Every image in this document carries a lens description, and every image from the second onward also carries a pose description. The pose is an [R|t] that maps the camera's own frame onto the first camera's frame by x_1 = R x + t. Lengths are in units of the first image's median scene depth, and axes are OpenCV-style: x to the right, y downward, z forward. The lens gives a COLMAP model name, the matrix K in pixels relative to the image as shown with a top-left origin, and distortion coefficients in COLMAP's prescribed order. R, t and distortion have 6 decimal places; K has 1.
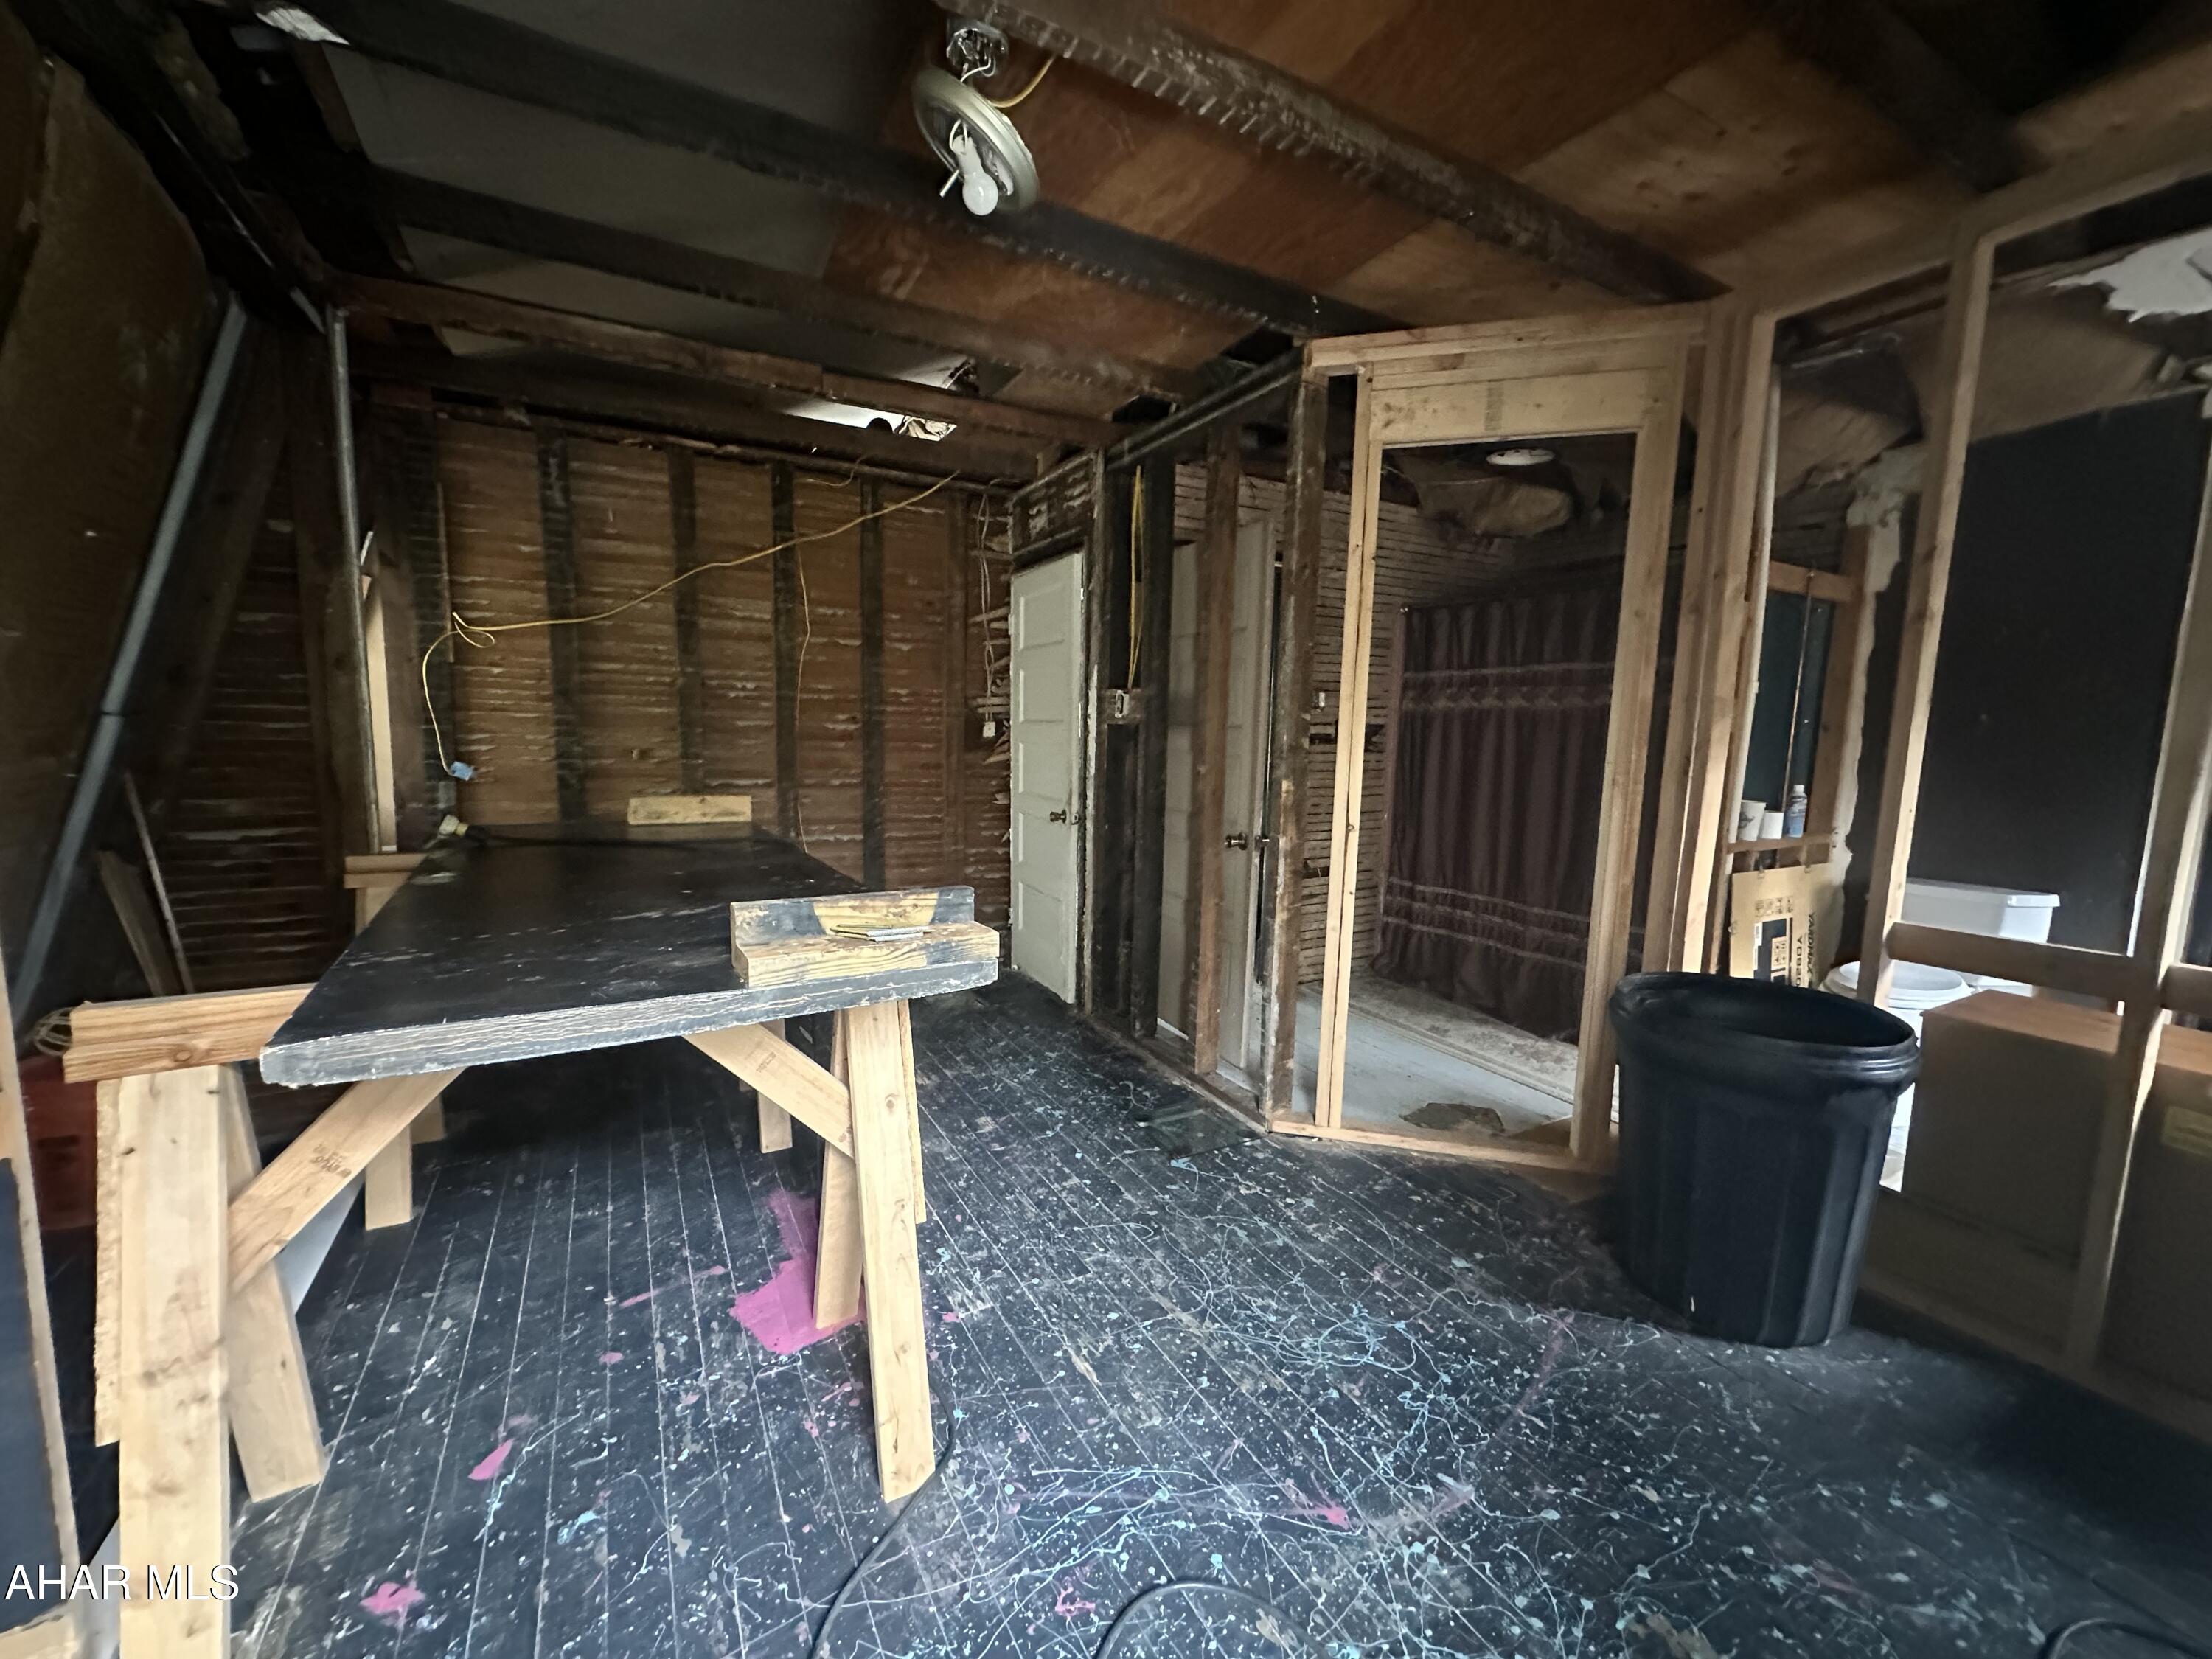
lens RADIAL K [[883.0, 0, 1105.7], [0, 883.0, 830.5], [0, 0, 1]] dist [-0.003270, 0.000053]
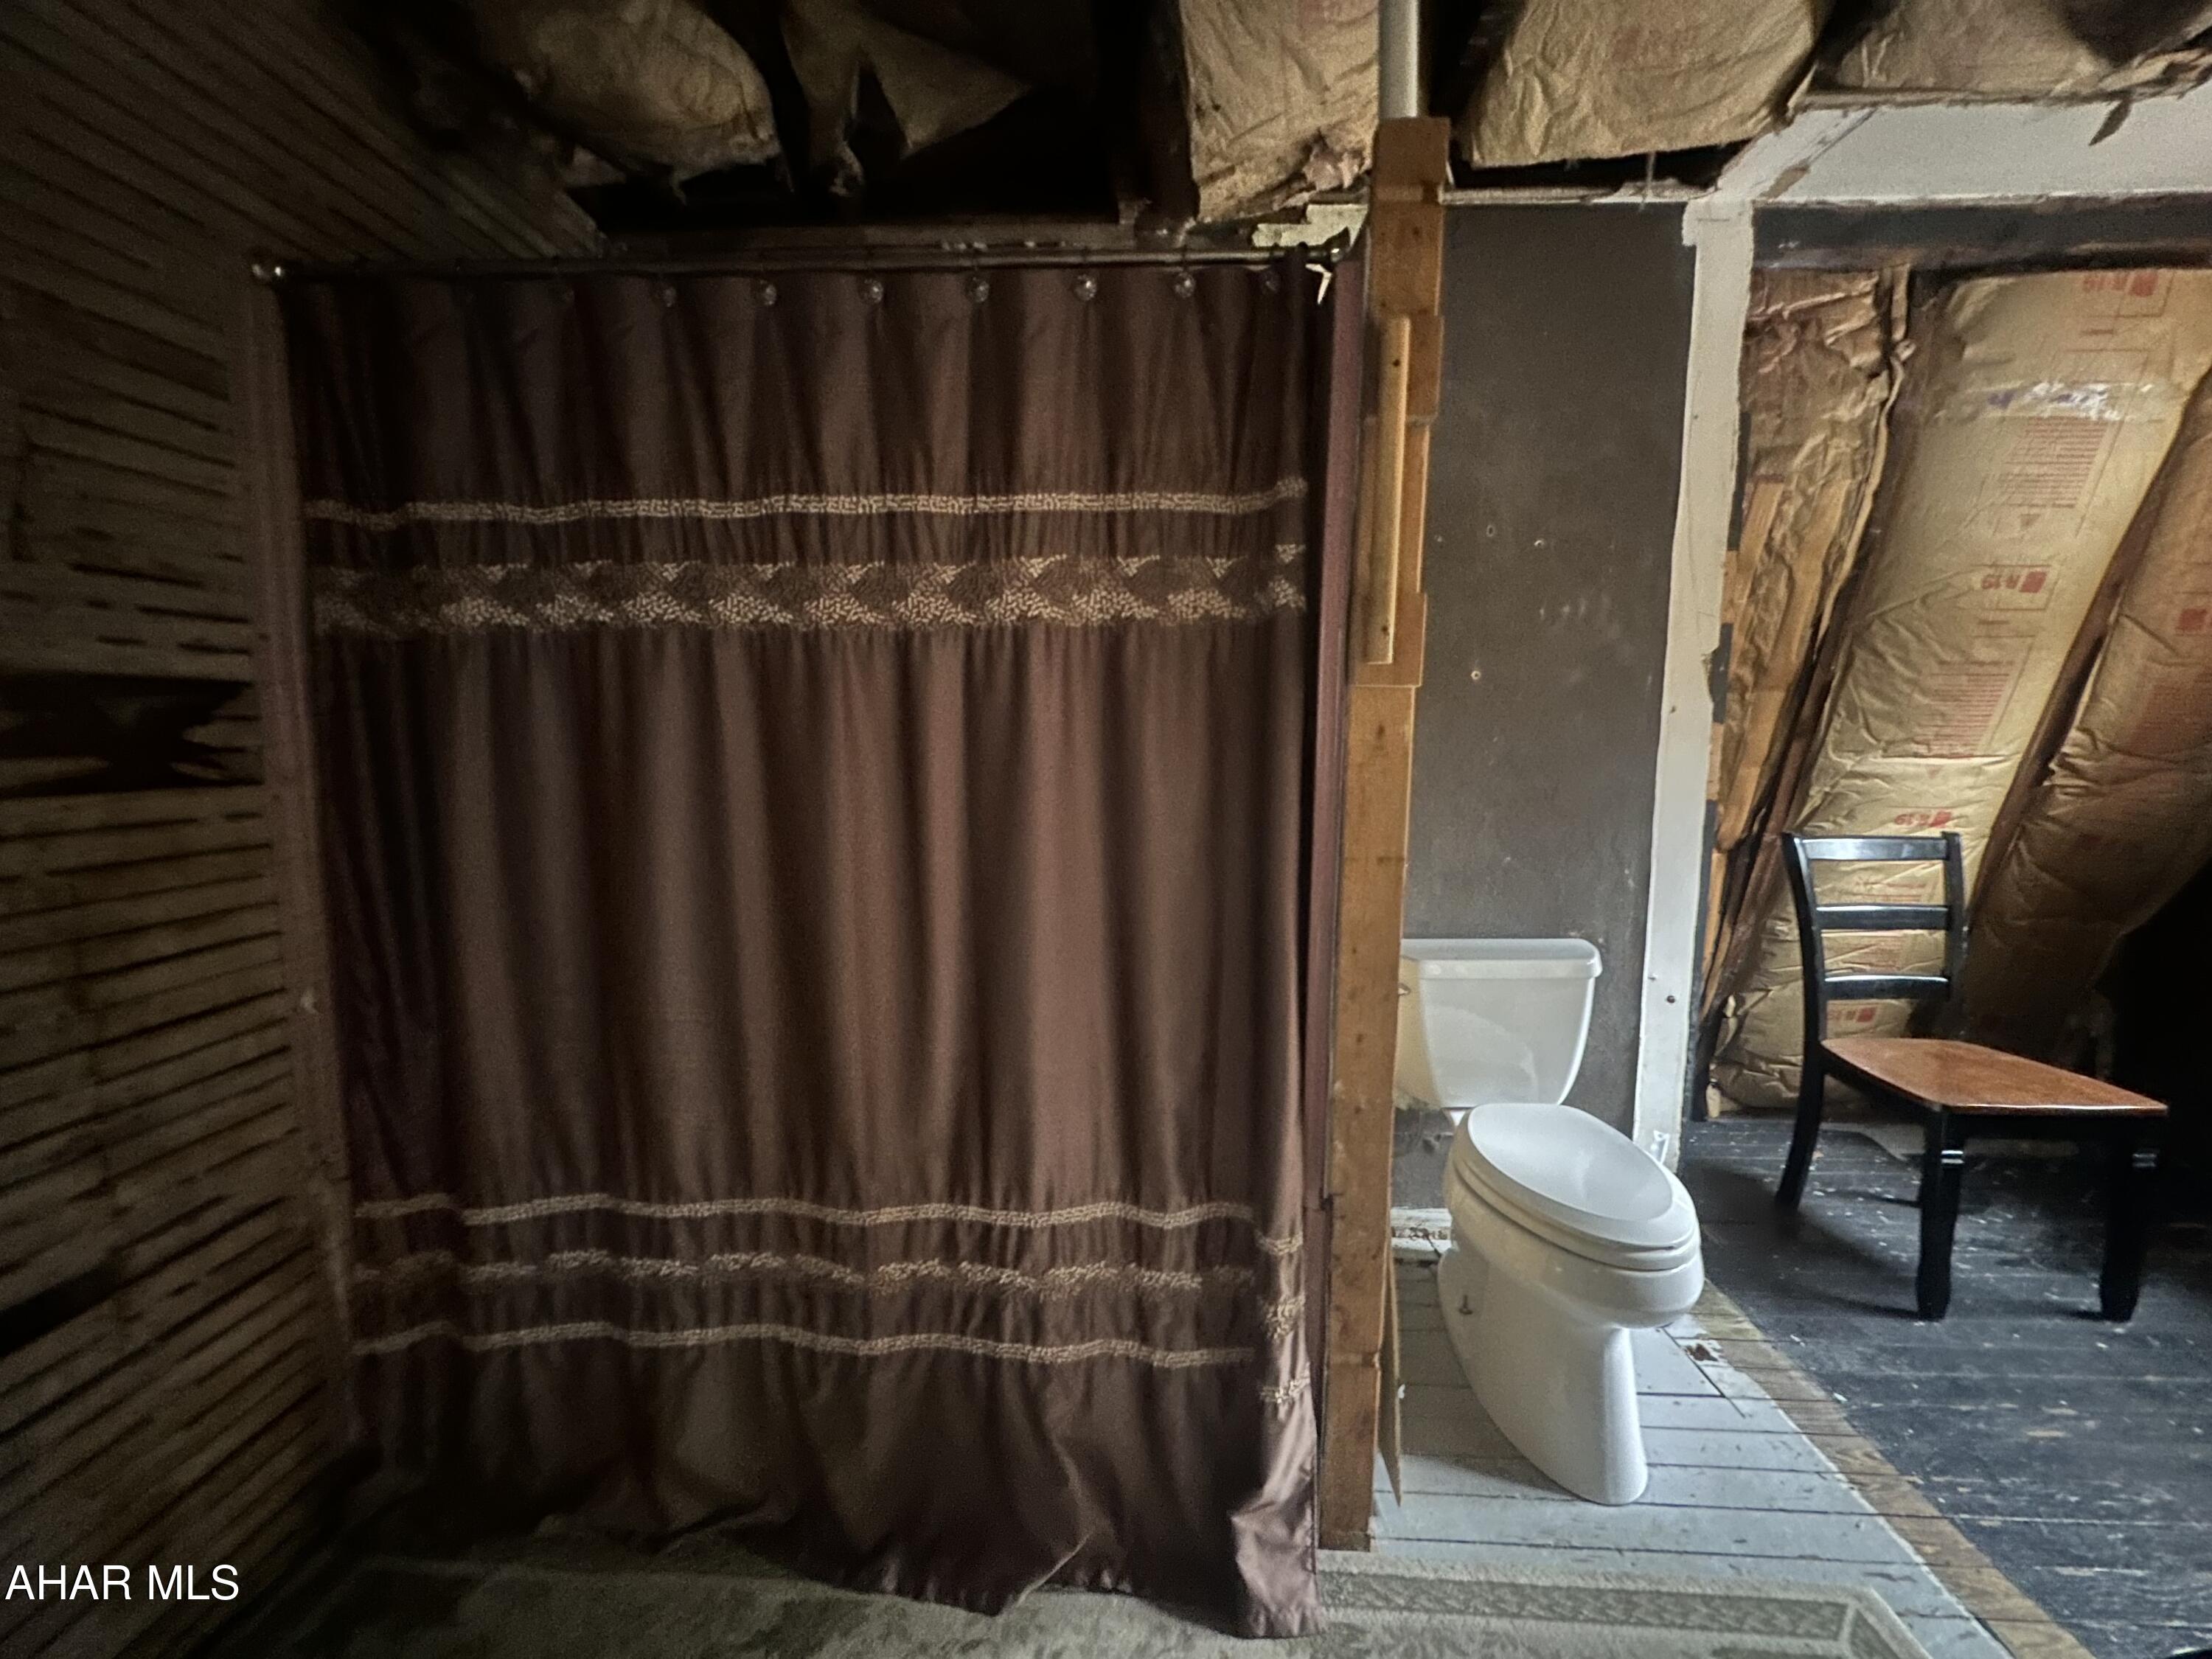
lens RADIAL K [[883.0, 0, 1099.1], [0, 883.0, 829.0], [0, 0, 1]] dist [-0.003270, 0.000053]
pose [[0.526391, -0.109204, 0.843200, 0.218078], [0.112251, 0.991963, 0.058394, -0.059950], [-0.842800, 0.063912, 0.534419, 0.627726]]
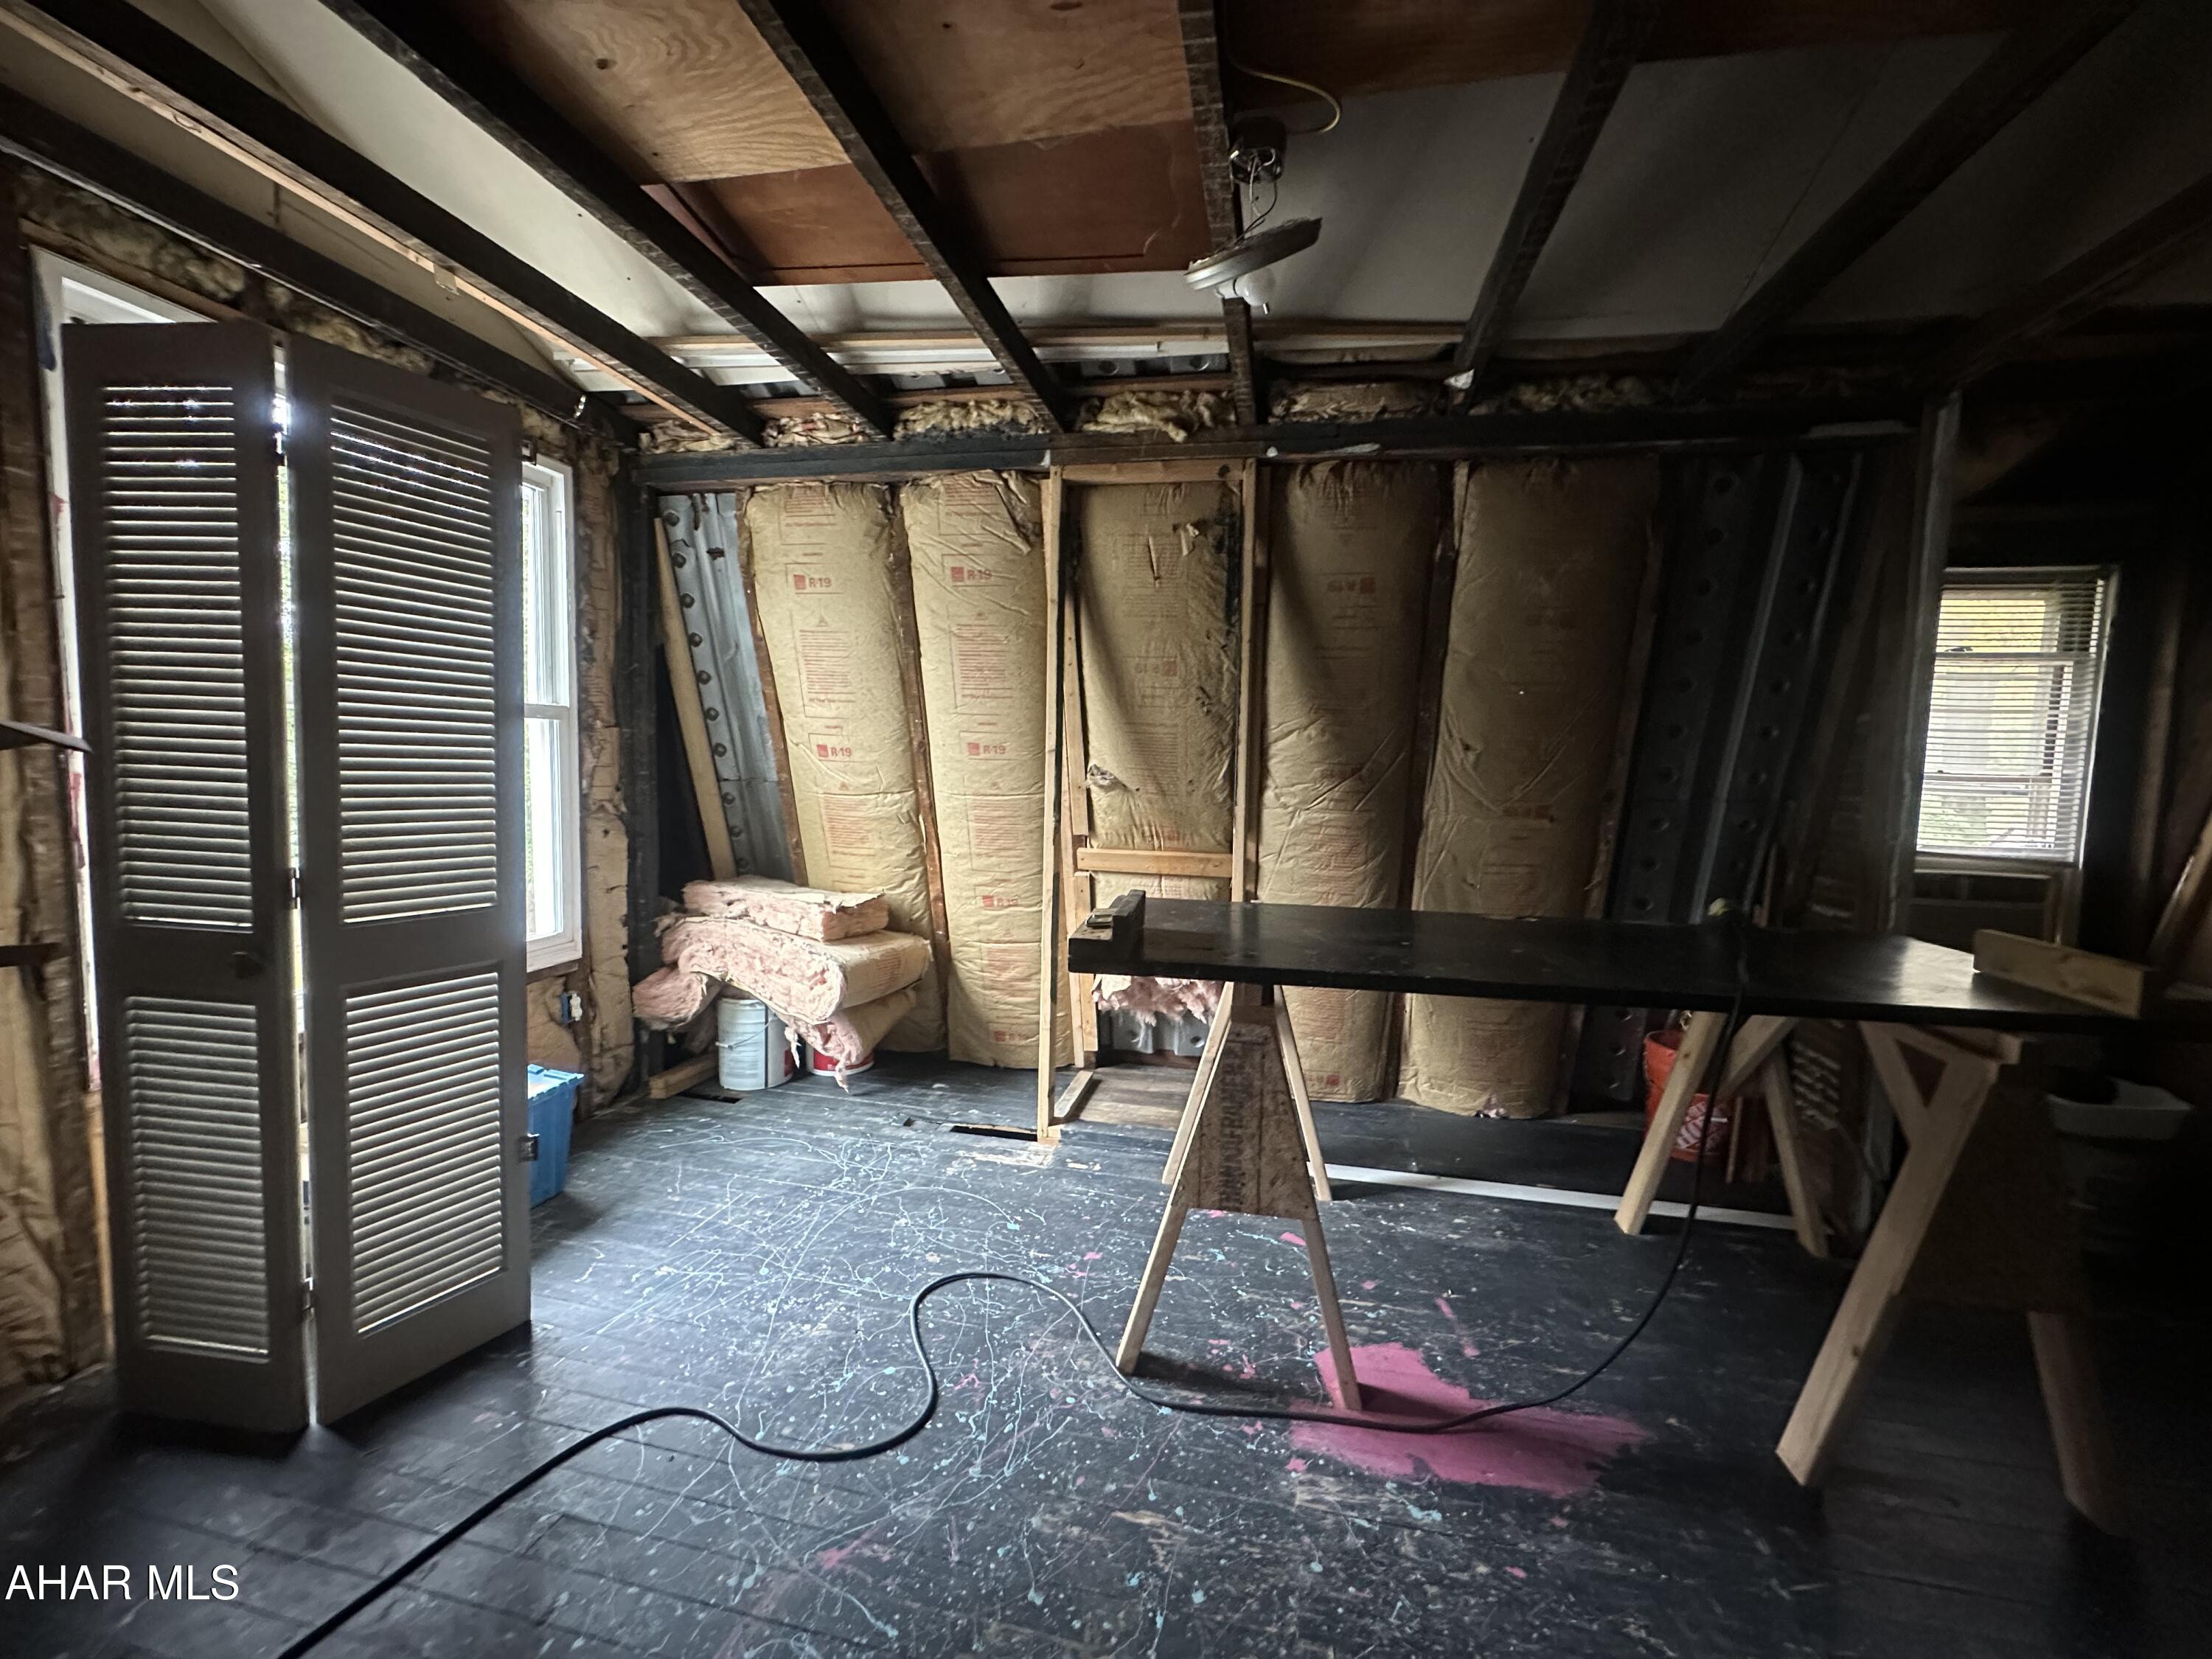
lens RADIAL K [[883.0, 0, 1108.5], [0, 883.0, 827.7], [0, 0, 1]] dist [-0.003270, 0.000053]
pose [[-0.650198, 0.020966, -0.759475, 1.208706], [-0.132525, 0.981165, 0.140543, -0.353104], [0.748117, 0.192030, -0.635173, 2.577166]]
